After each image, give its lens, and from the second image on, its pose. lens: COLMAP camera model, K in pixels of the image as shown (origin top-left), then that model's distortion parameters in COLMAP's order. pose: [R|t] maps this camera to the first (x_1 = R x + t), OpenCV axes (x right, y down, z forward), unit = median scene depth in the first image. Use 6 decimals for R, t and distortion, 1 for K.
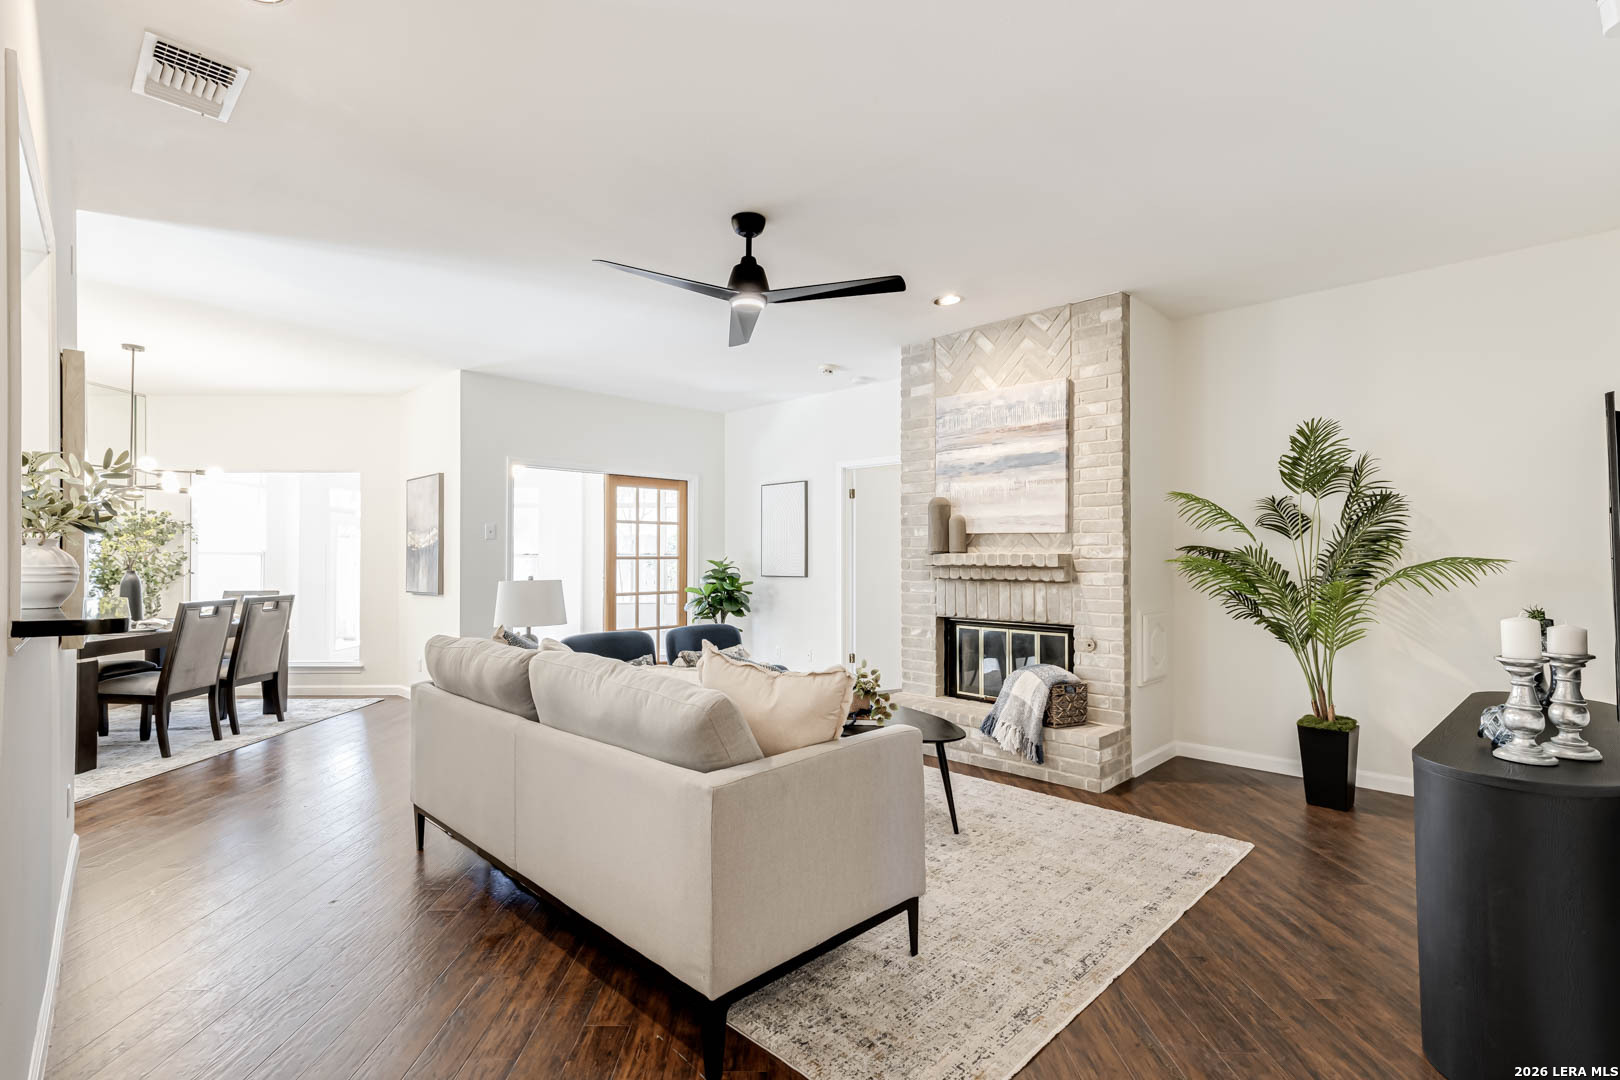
lens RADIAL K [[786.4, 0, 803.6], [0, 786.4, 552.5], [0, 0, 1]] dist [0.018741, -0.000105]
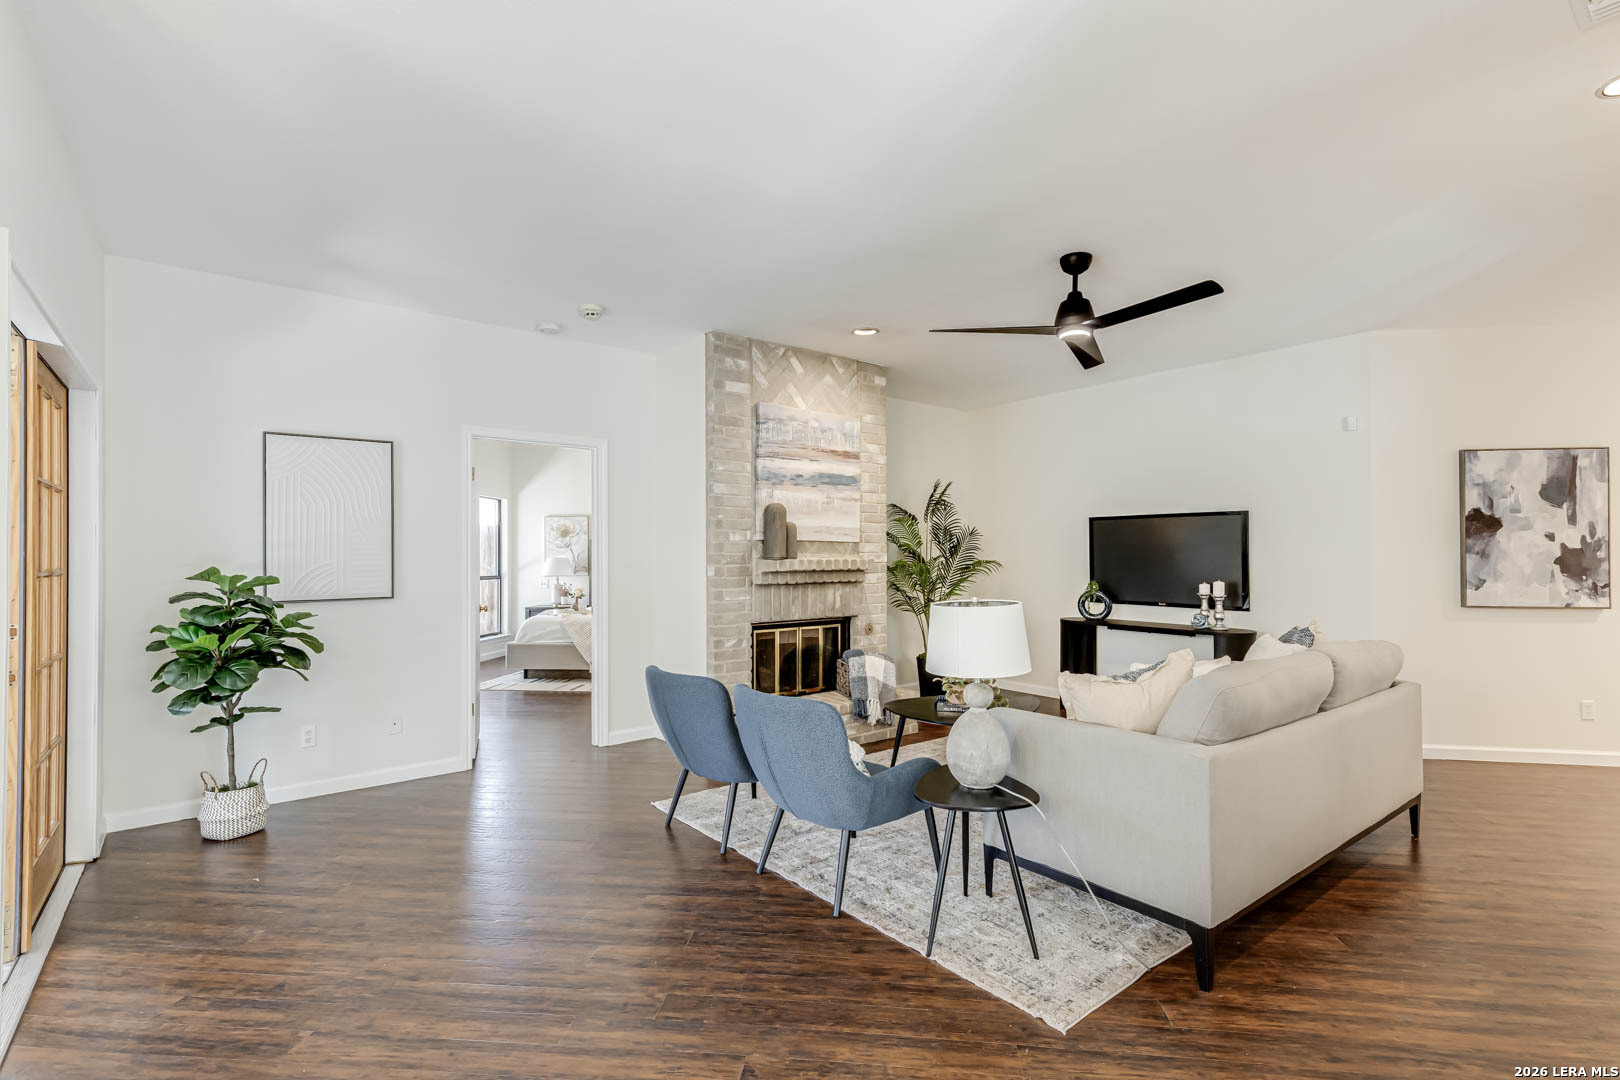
lens RADIAL K [[786.4, 0, 803.6], [0, 786.4, 552.5], [0, 0, 1]] dist [0.018741, -0.000105]
pose [[0.092711, 0.002593, 0.995690, -0.862797], [-0.004388, 0.999988, -0.002196, -0.005722], [-0.995683, -0.004165, 0.092722, 0.912273]]
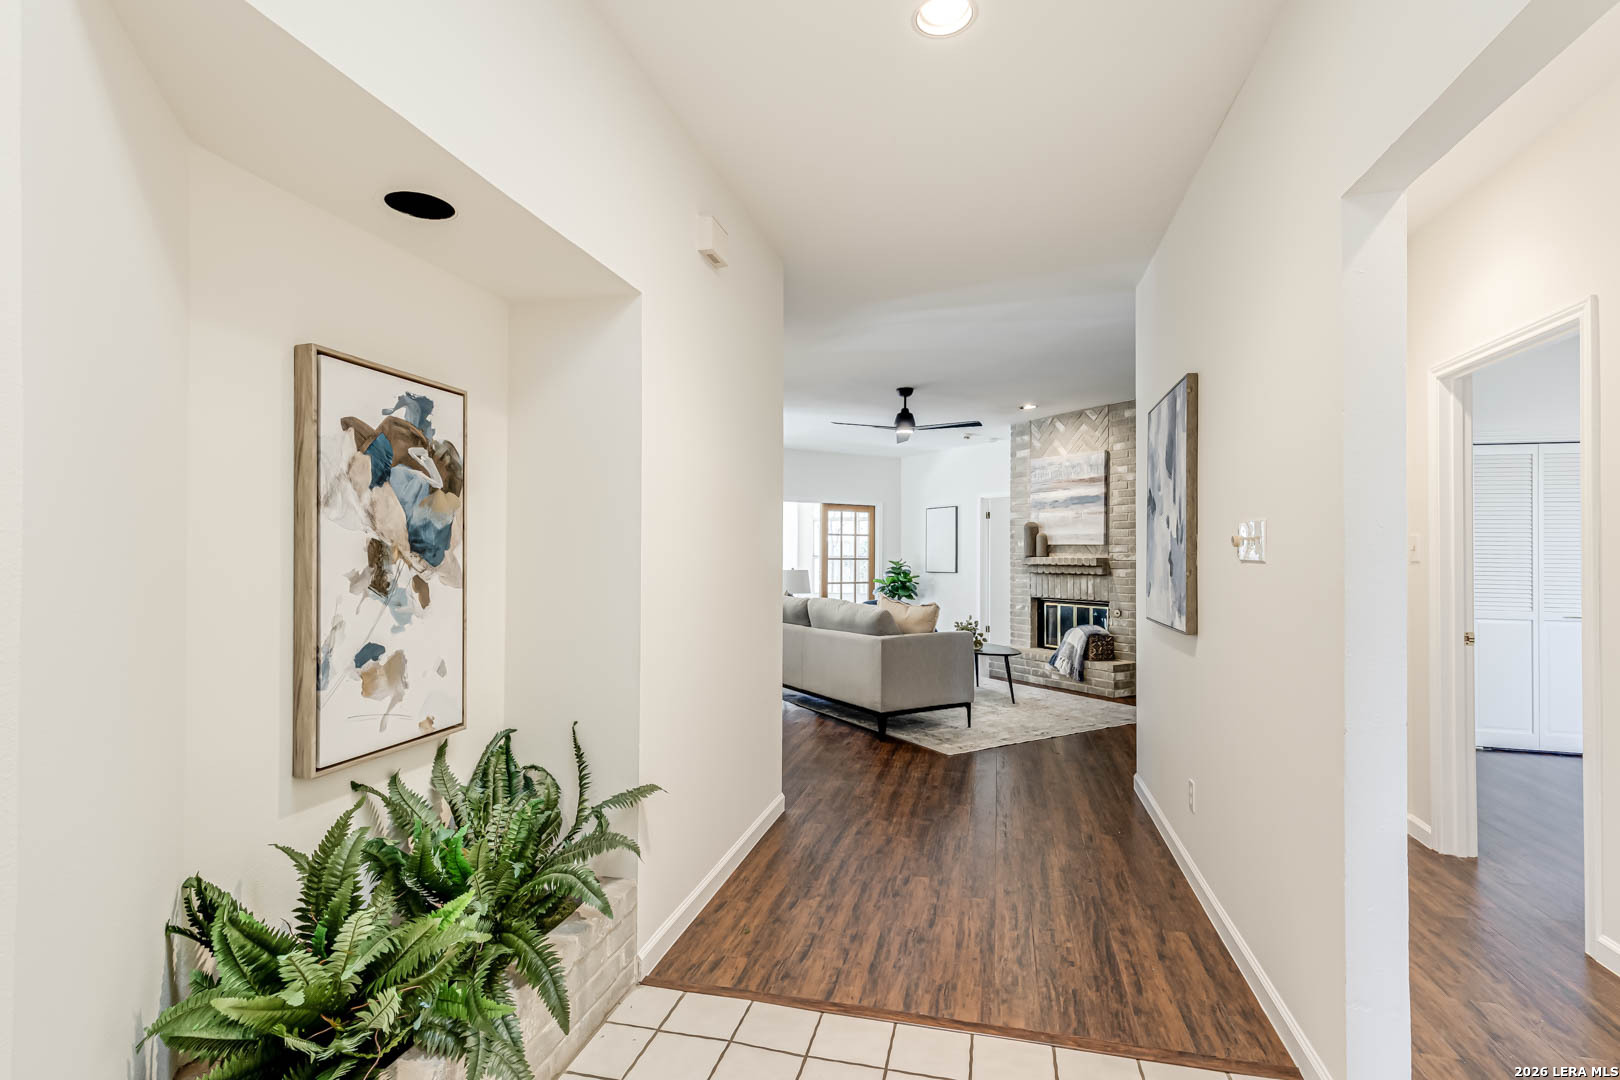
lens RADIAL K [[786.4, 0, 803.6], [0, 786.4, 552.5], [0, 0, 1]] dist [0.018741, -0.000105]
pose [[0.971517, 0.003000, -0.236951, 0.107416], [-0.003400, 0.999993, -0.001279, -0.004580], [0.236945, 0.002048, 0.971521, -0.694595]]
